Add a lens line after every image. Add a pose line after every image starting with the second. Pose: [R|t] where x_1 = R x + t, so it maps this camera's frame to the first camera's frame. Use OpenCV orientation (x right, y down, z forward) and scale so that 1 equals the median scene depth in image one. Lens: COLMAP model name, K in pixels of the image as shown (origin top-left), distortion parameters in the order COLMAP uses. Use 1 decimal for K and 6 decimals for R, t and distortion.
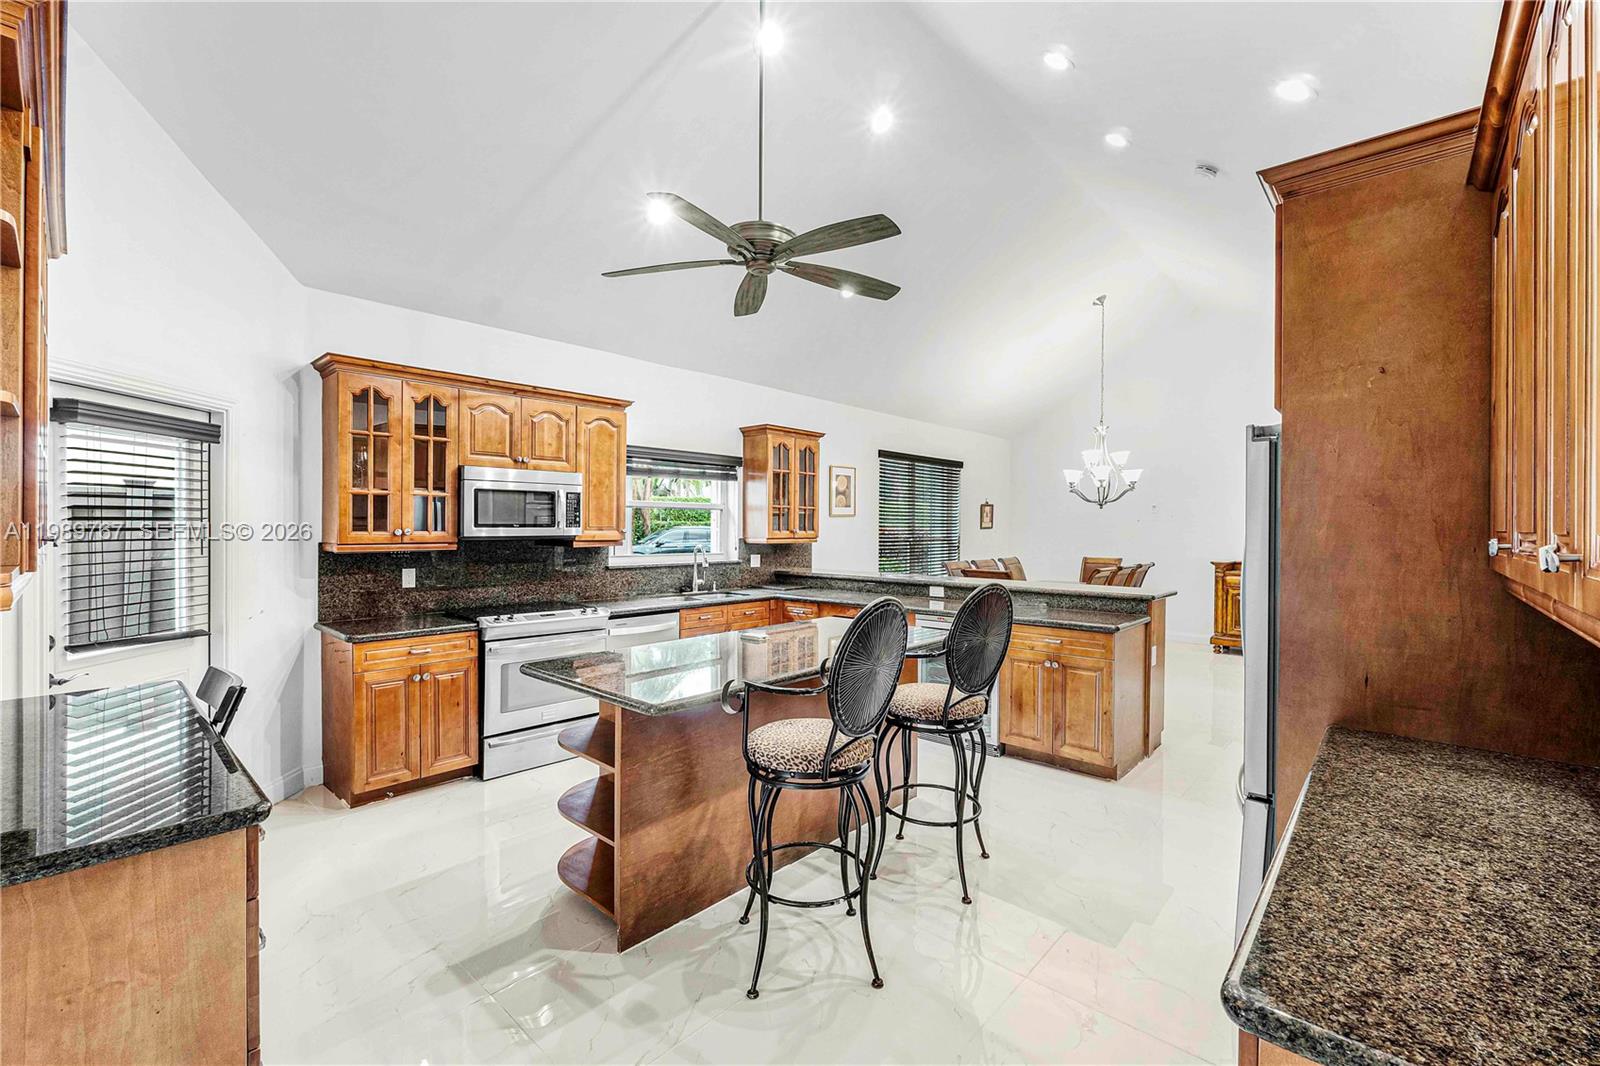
lens RADIAL K [[675.9, 0, 802.1], [0, 675.9, 533.8], [0, 0, 1]] dist [-0.006858, 0.000447]
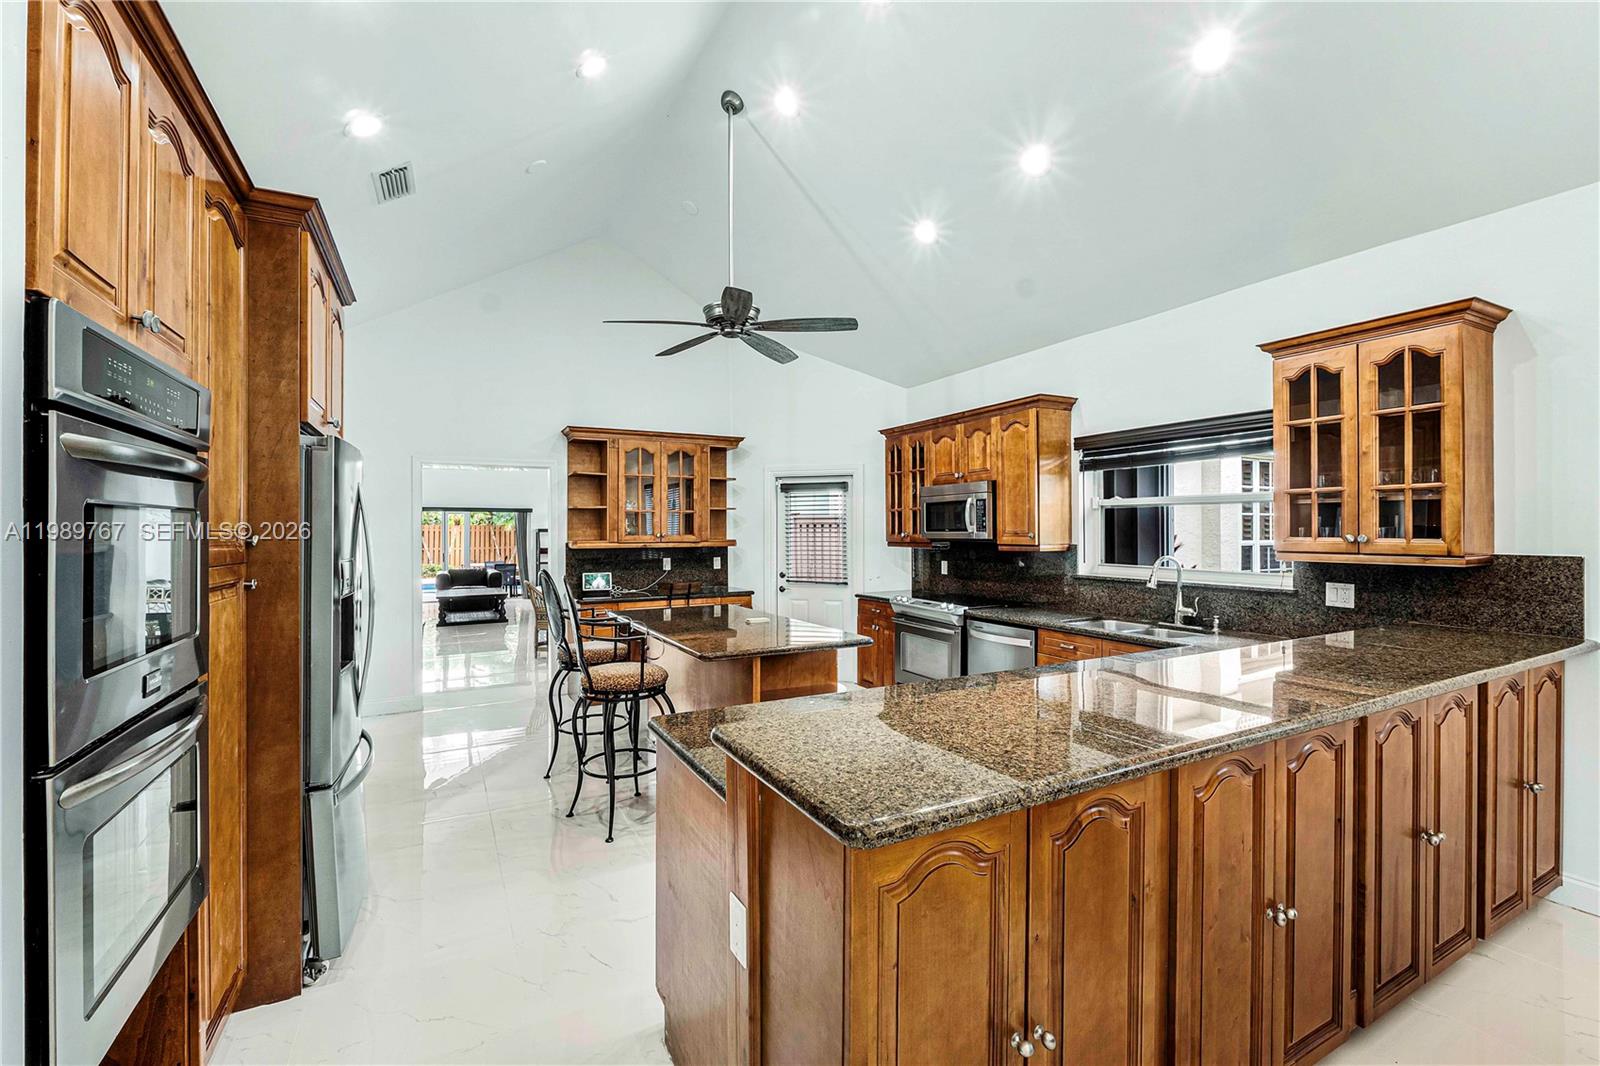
lens RADIAL K [[686.1, 0, 800.0], [0, 686.1, 533.0], [0, 0, 1]] dist [-0.000858, -0.000028]
pose [[-0.342216, 0.002317, -0.939618, 0.638059], [-0.008477, 0.999949, 0.005553, -0.008056], [0.939583, 0.009865, -0.342179, 0.889437]]
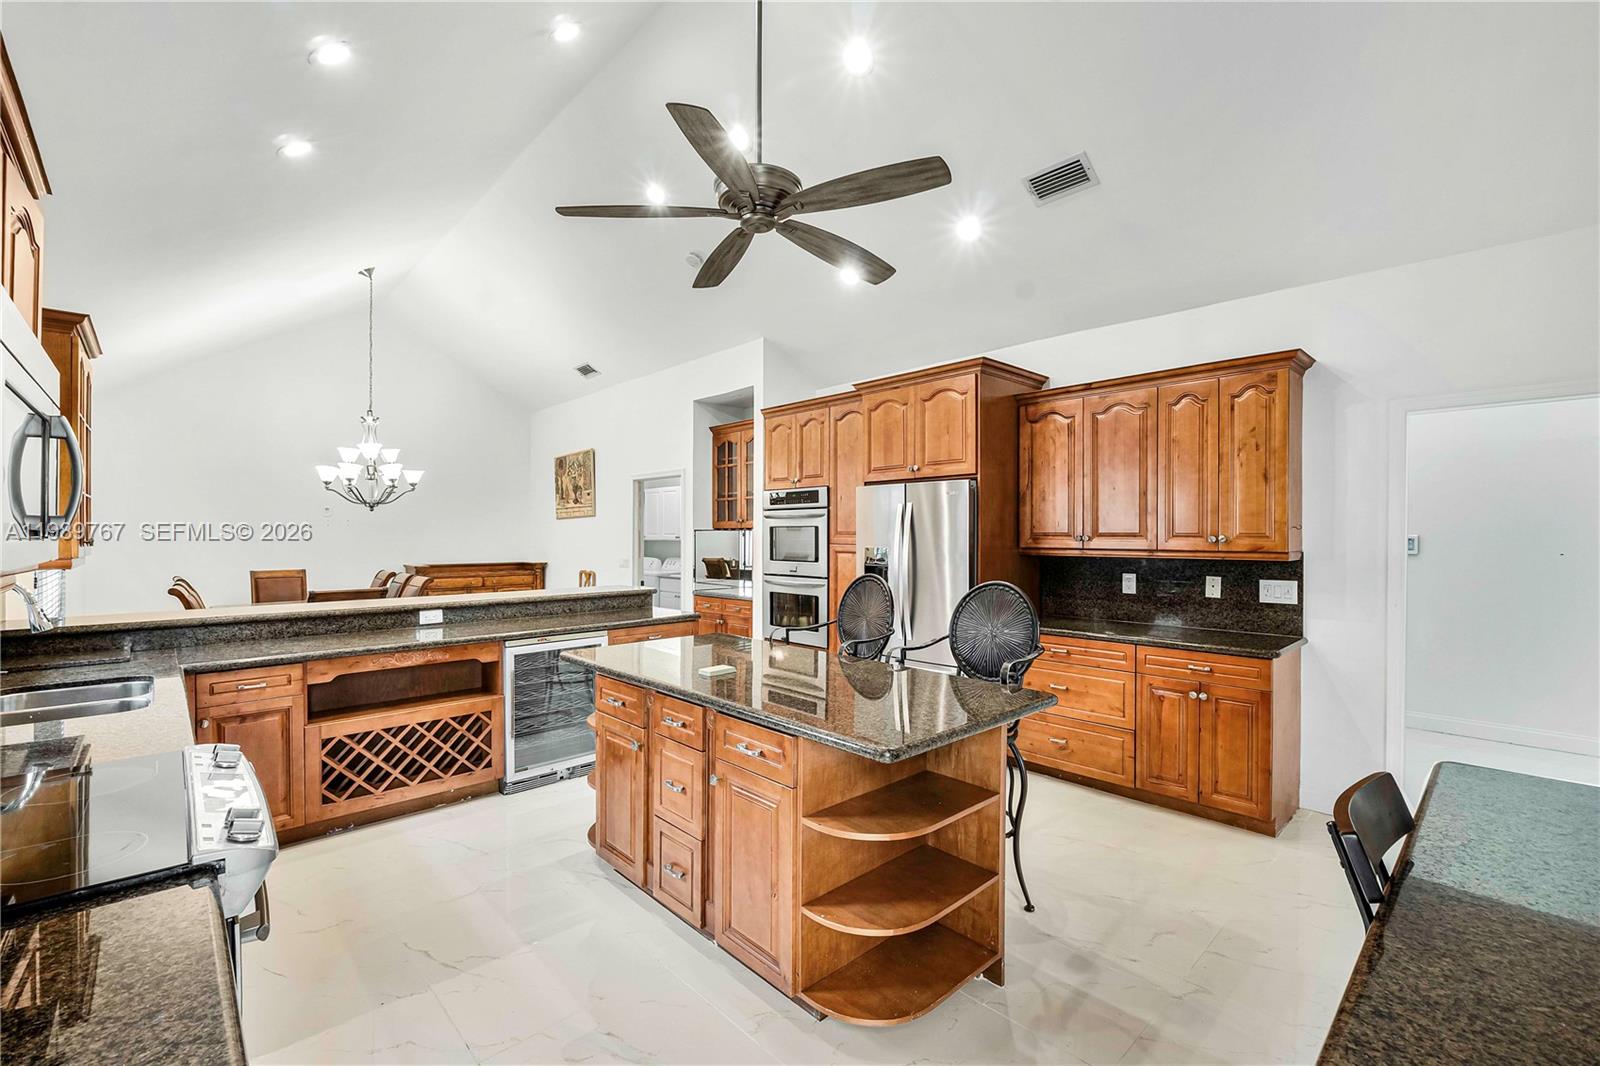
lens RADIAL K [[686.1, 0, 800.0], [0, 686.1, 533.0], [0, 0, 1]] dist [-0.000858, -0.000028]
pose [[0.088653, -0.004339, 0.996053, -0.514428], [0.012473, 0.999917, 0.003245, -0.006754], [-0.995985, 0.012136, 0.088699, 0.489230]]
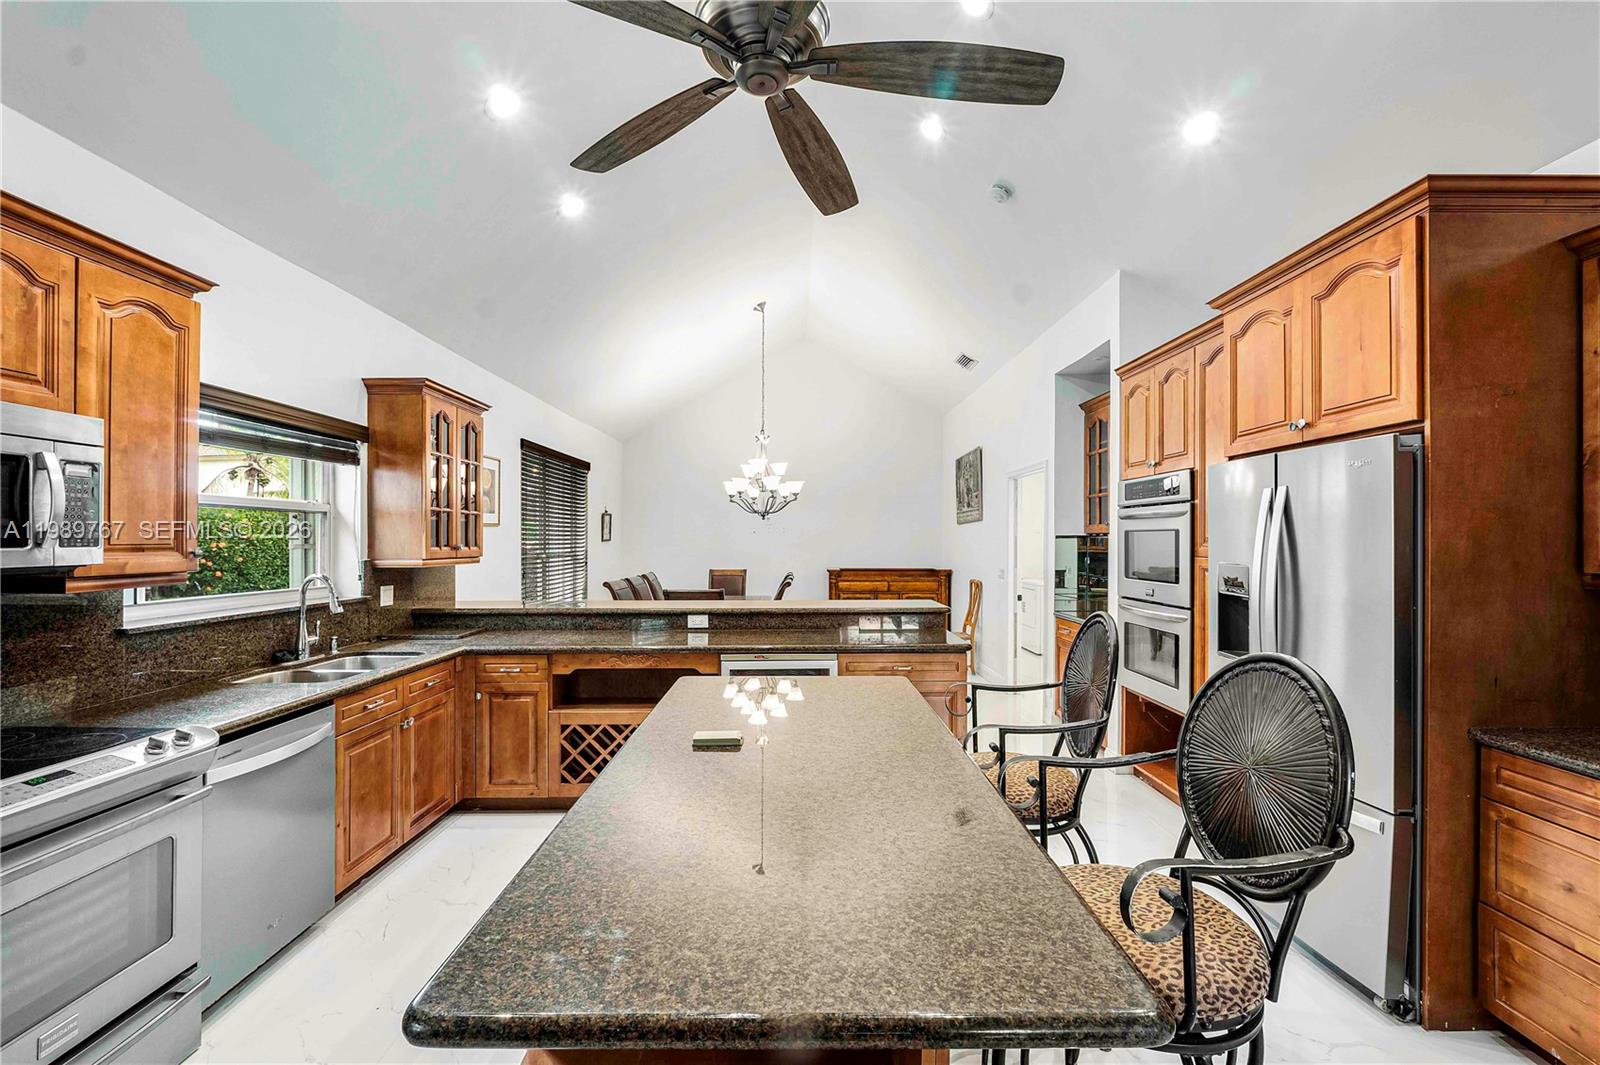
lens RADIAL K [[677.5, 0, 800.3], [0, 677.5, 539.4], [0, 0, 1]] dist [-0.001135, -0.000155]
pose [[0.738426, -0.006007, 0.674308, -0.235620], [0.011898, 0.999921, -0.004122, -0.005336], [-0.674229, 0.011067, 0.738439, 0.316936]]
